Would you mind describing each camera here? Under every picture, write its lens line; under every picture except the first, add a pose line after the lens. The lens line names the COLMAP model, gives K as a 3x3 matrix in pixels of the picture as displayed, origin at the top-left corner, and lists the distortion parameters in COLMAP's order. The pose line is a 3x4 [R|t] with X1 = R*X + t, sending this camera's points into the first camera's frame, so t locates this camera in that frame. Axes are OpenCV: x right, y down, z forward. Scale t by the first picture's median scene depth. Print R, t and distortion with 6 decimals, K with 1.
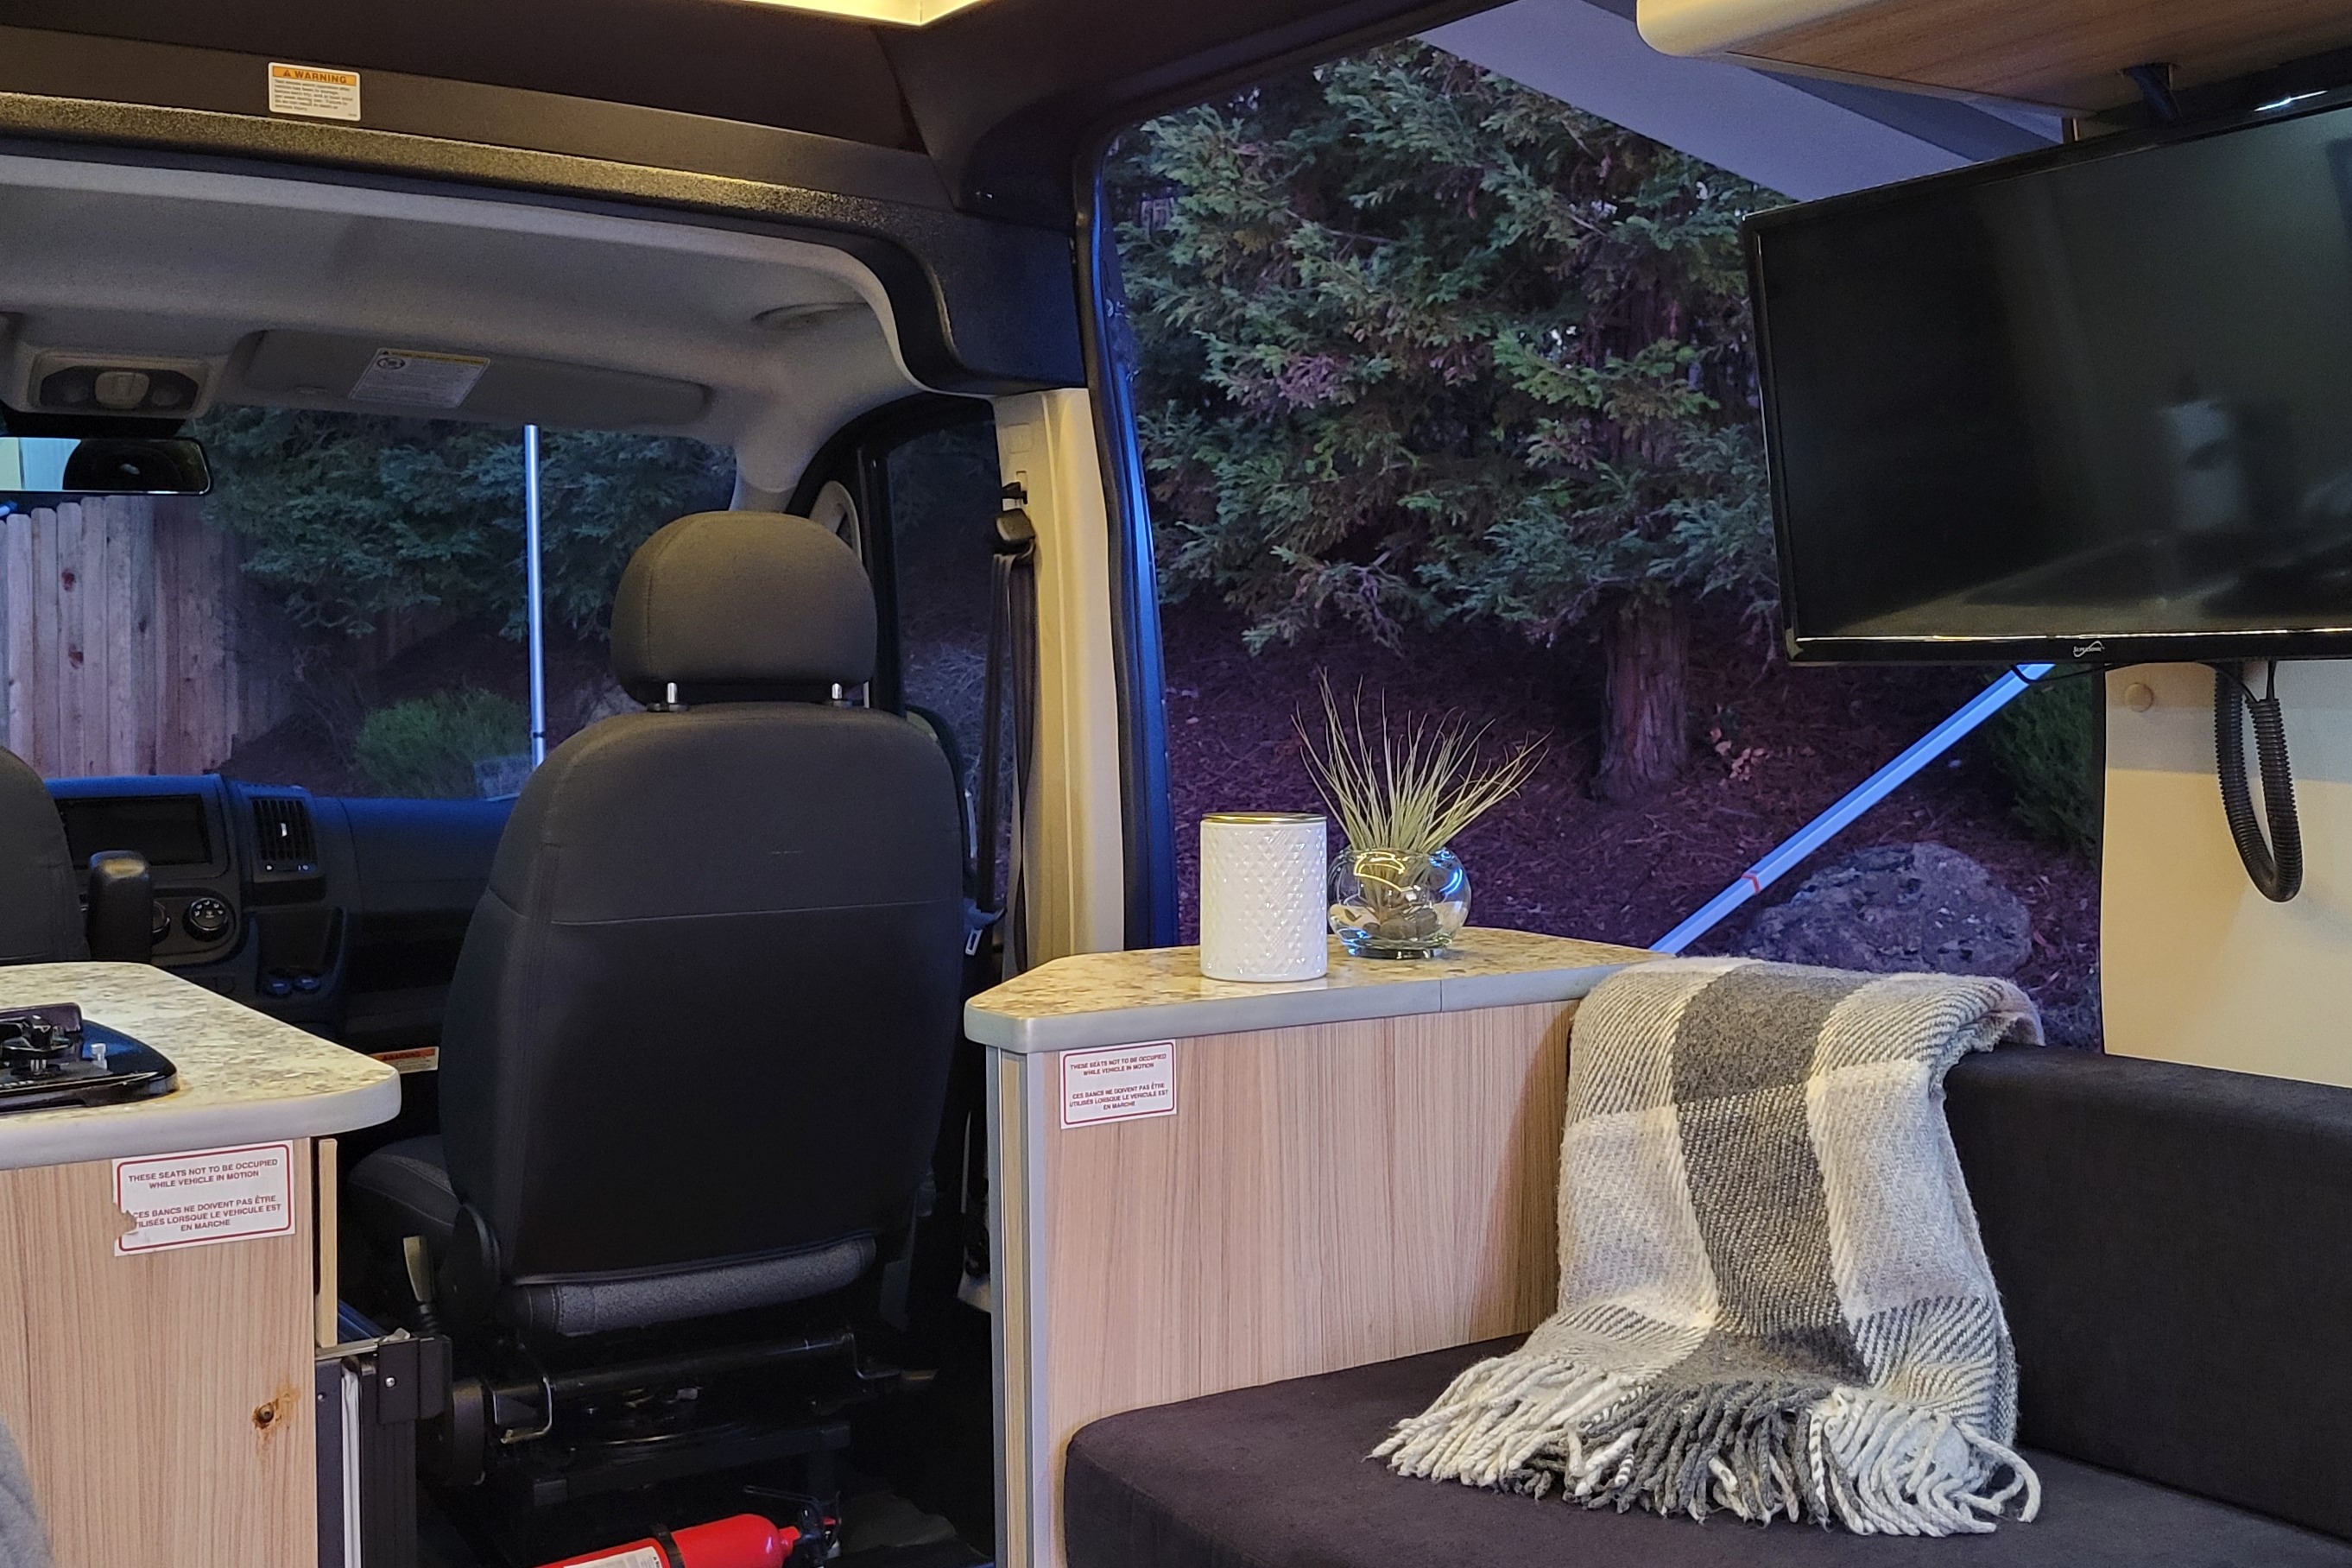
lens RADIAL K [[2646.8, 0, 1223.1], [0, 2646.8, 799.2], [0, 0, 1]] dist [0.040361, 0.009974]
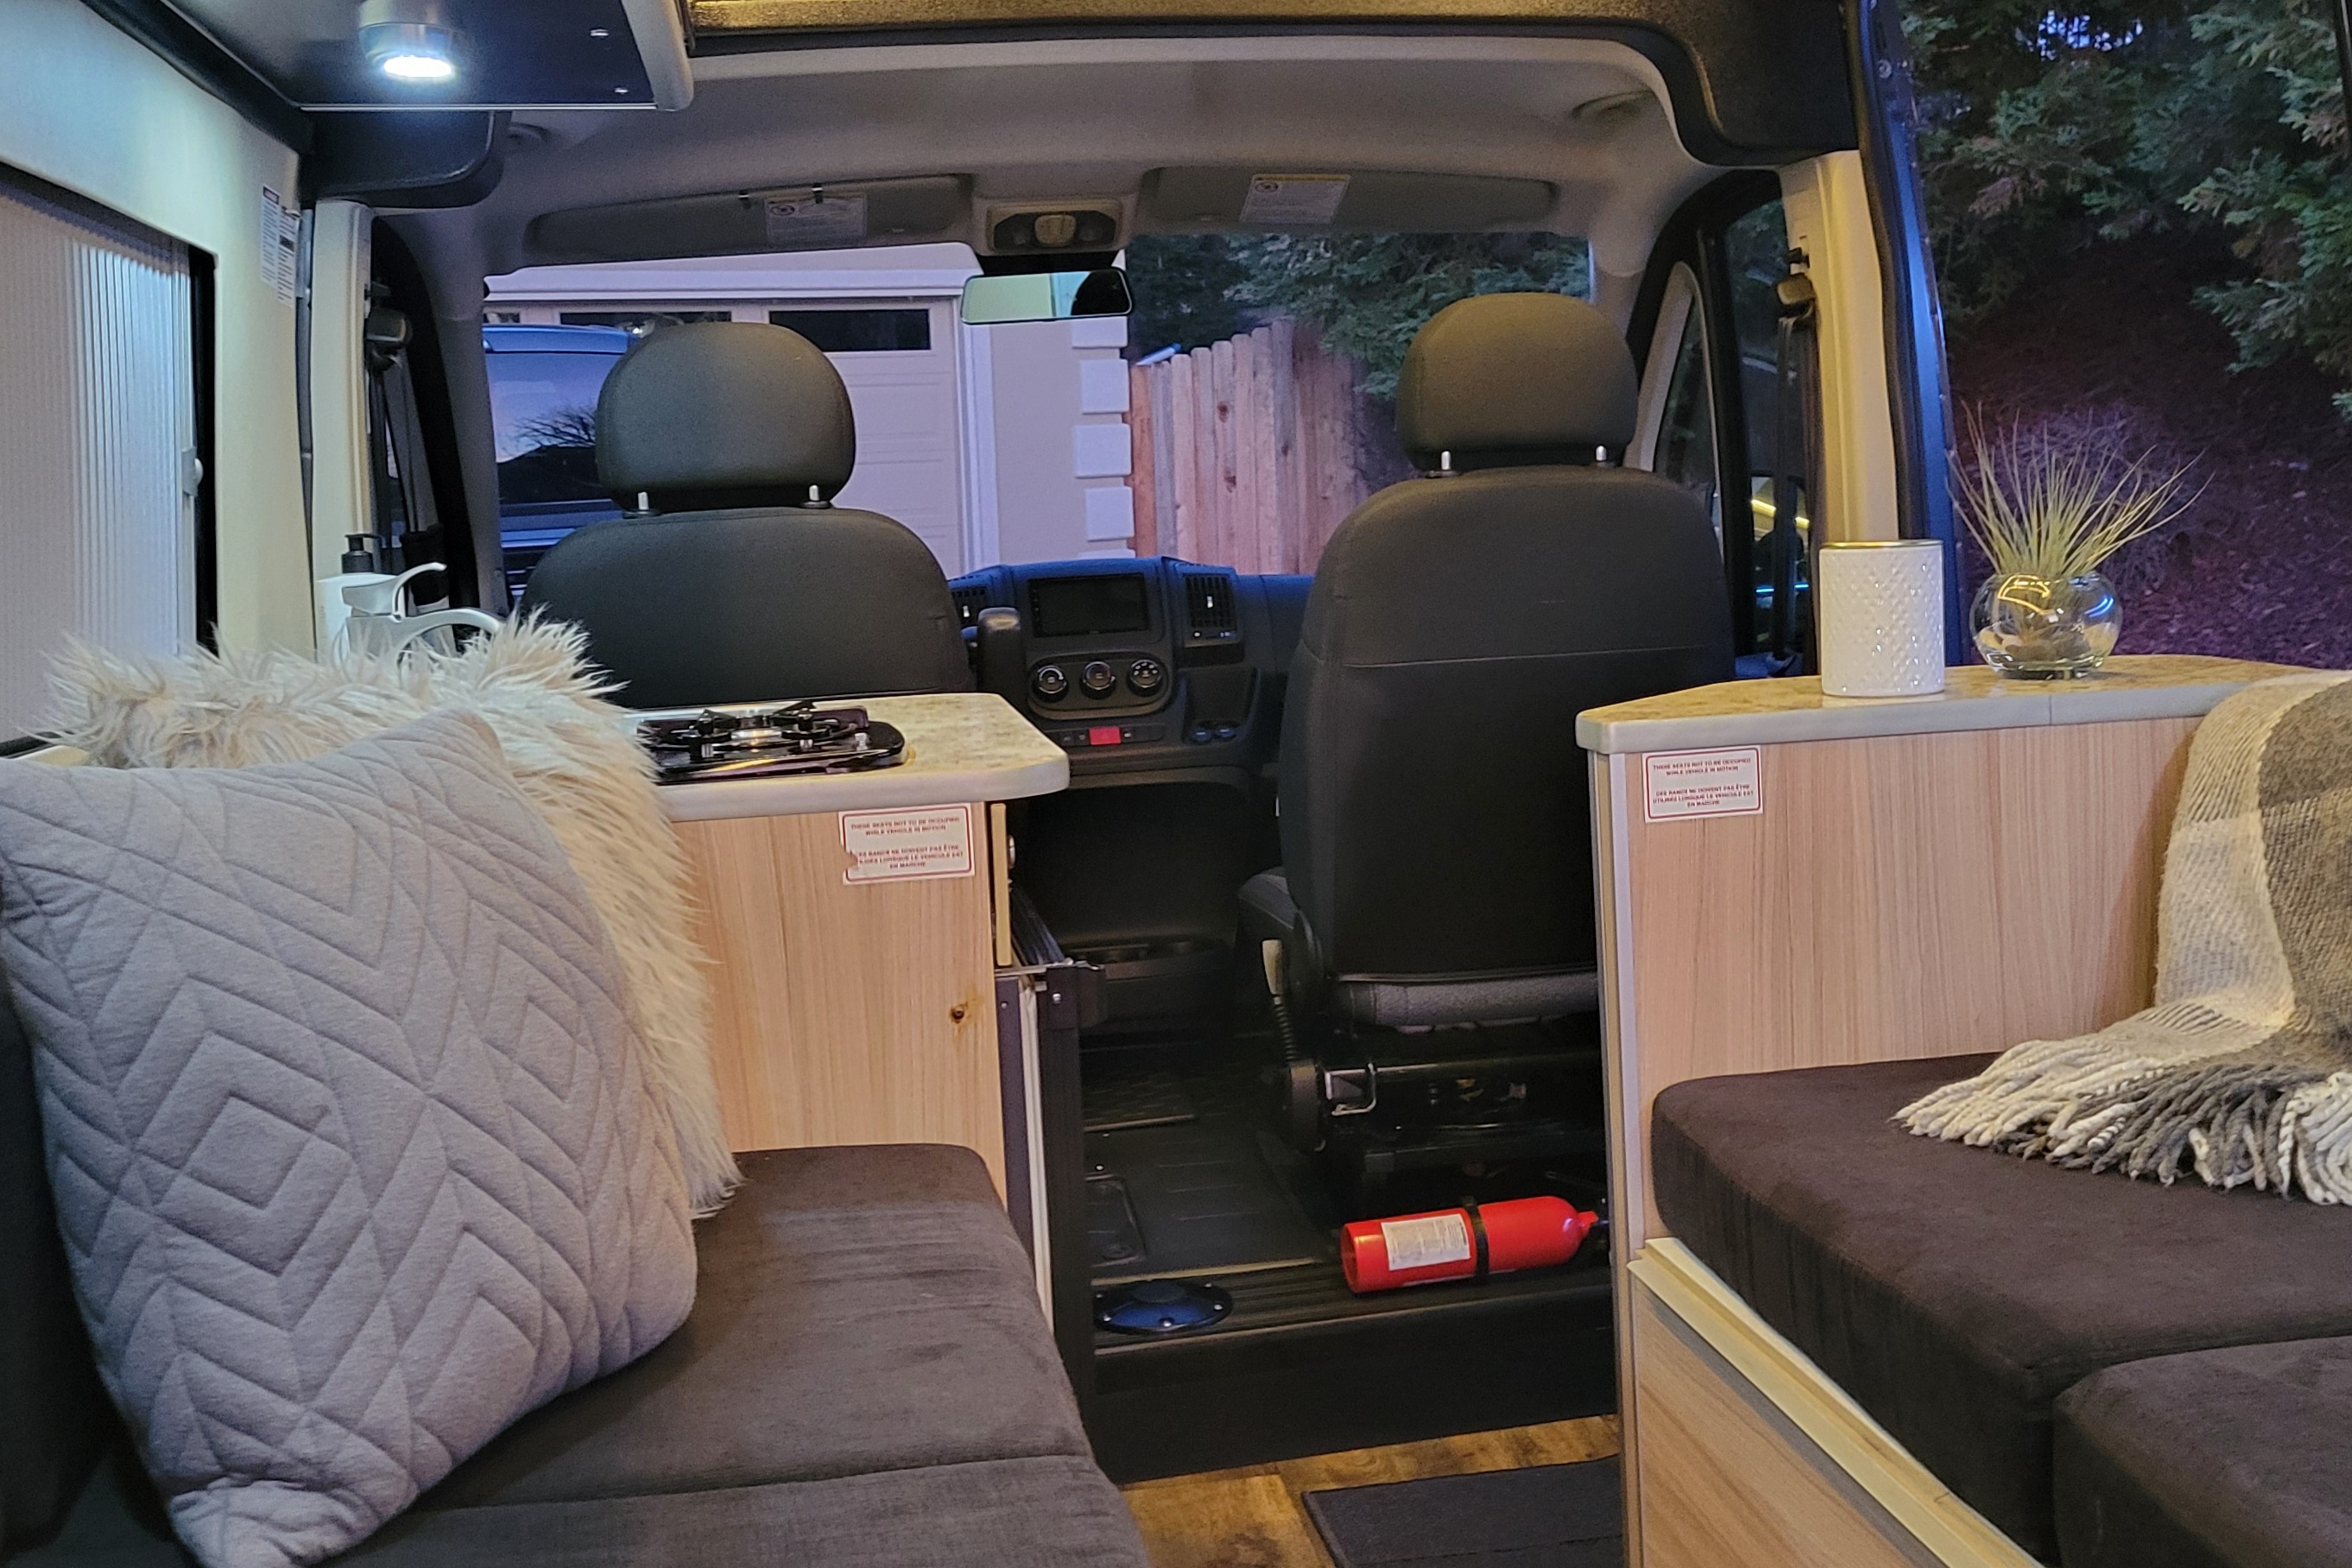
lens RADIAL K [[2650.7, 0, 1229.5], [0, 2650.7, 760.2], [0, 0, 1]] dist [0.049472, 0.010800]
pose [[0.909432, 0.002283, -0.415846, 0.222603], [0.021856, 0.998341, 0.053278, 0.031131], [0.415277, -0.057541, 0.907873, -0.083705]]
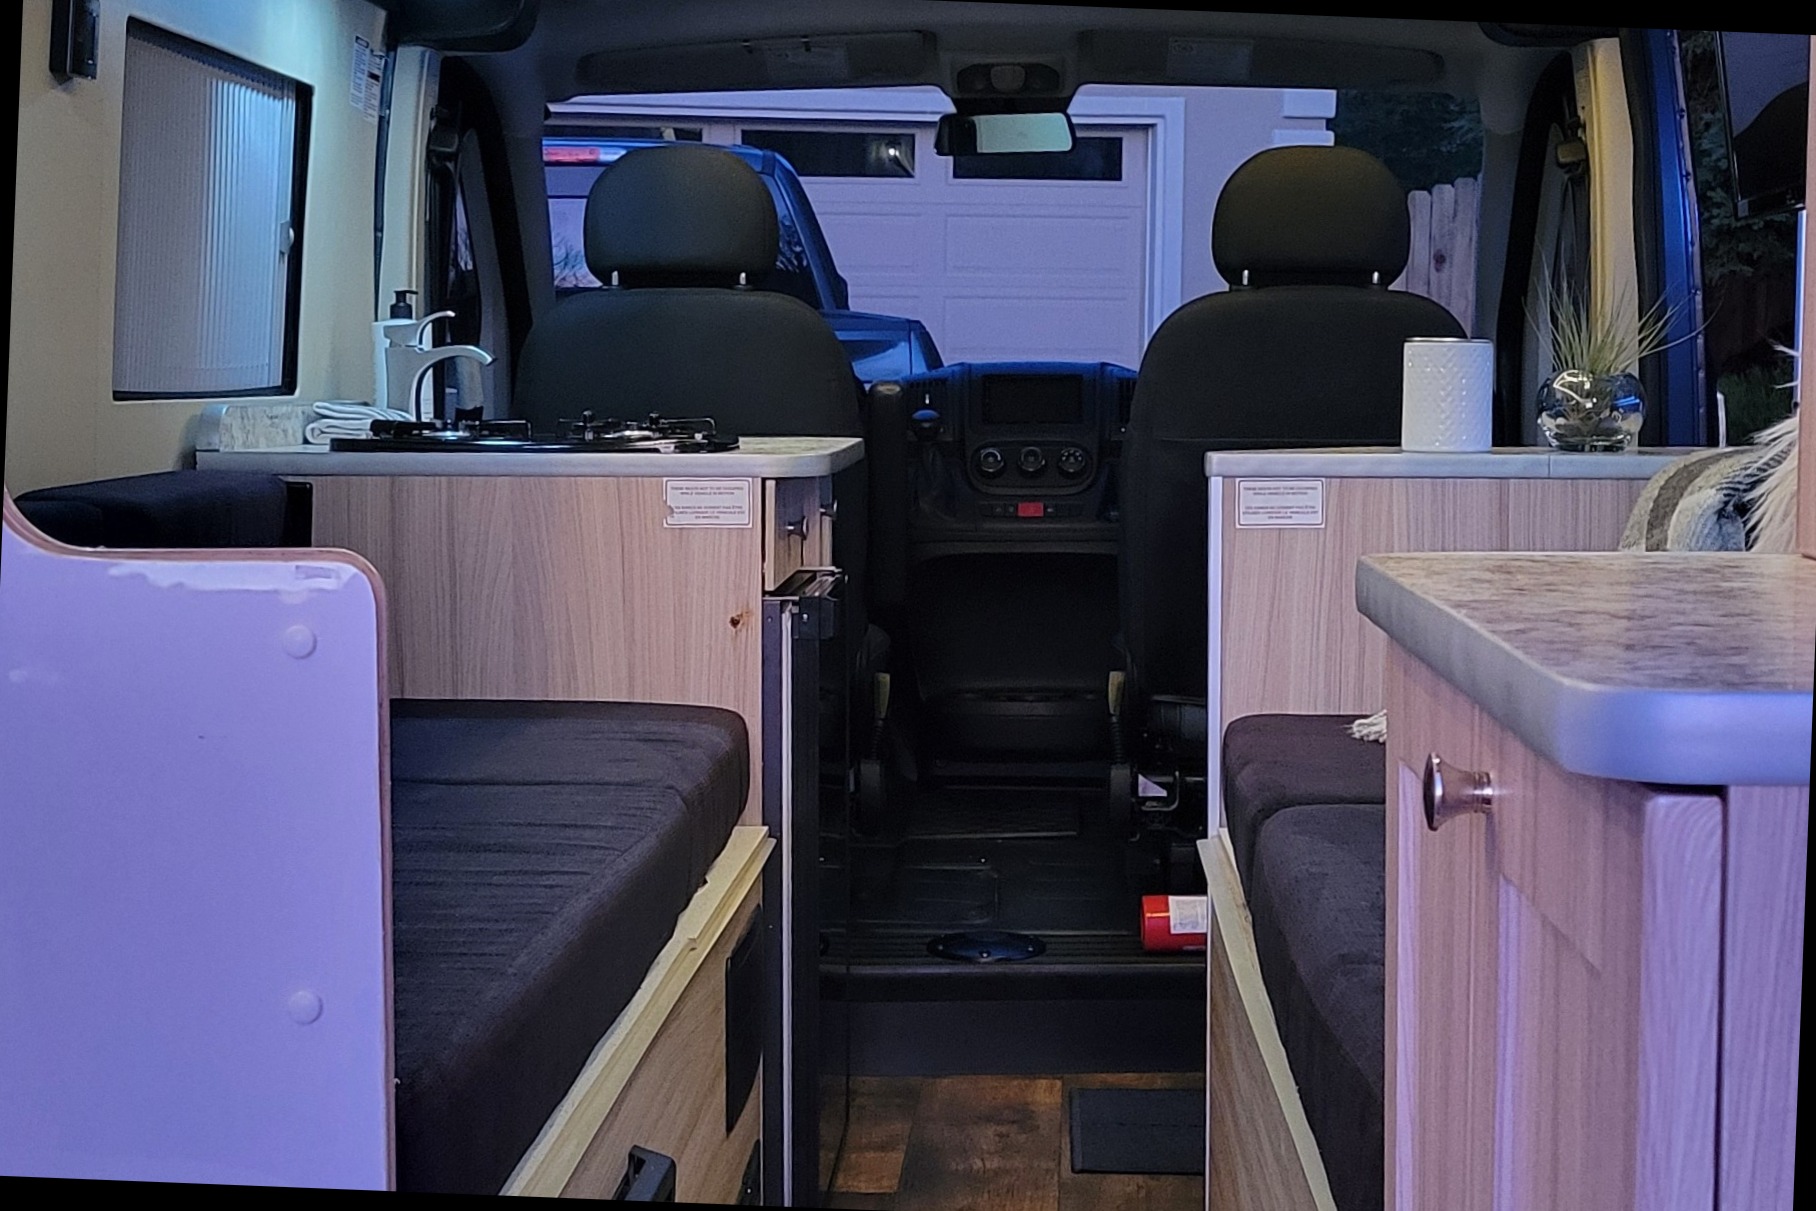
lens RADIAL K [[3074.6, 0, 925.2], [0, 3074.6, 645.6], [0, 0, 1]] dist [0.063077, 0.032091]
pose [[0.809363, 0.059617, -0.584275, 0.775430], [-0.037728, 0.998058, 0.049575, 0.100000], [0.586095, -0.018081, 0.810040, -0.526869]]
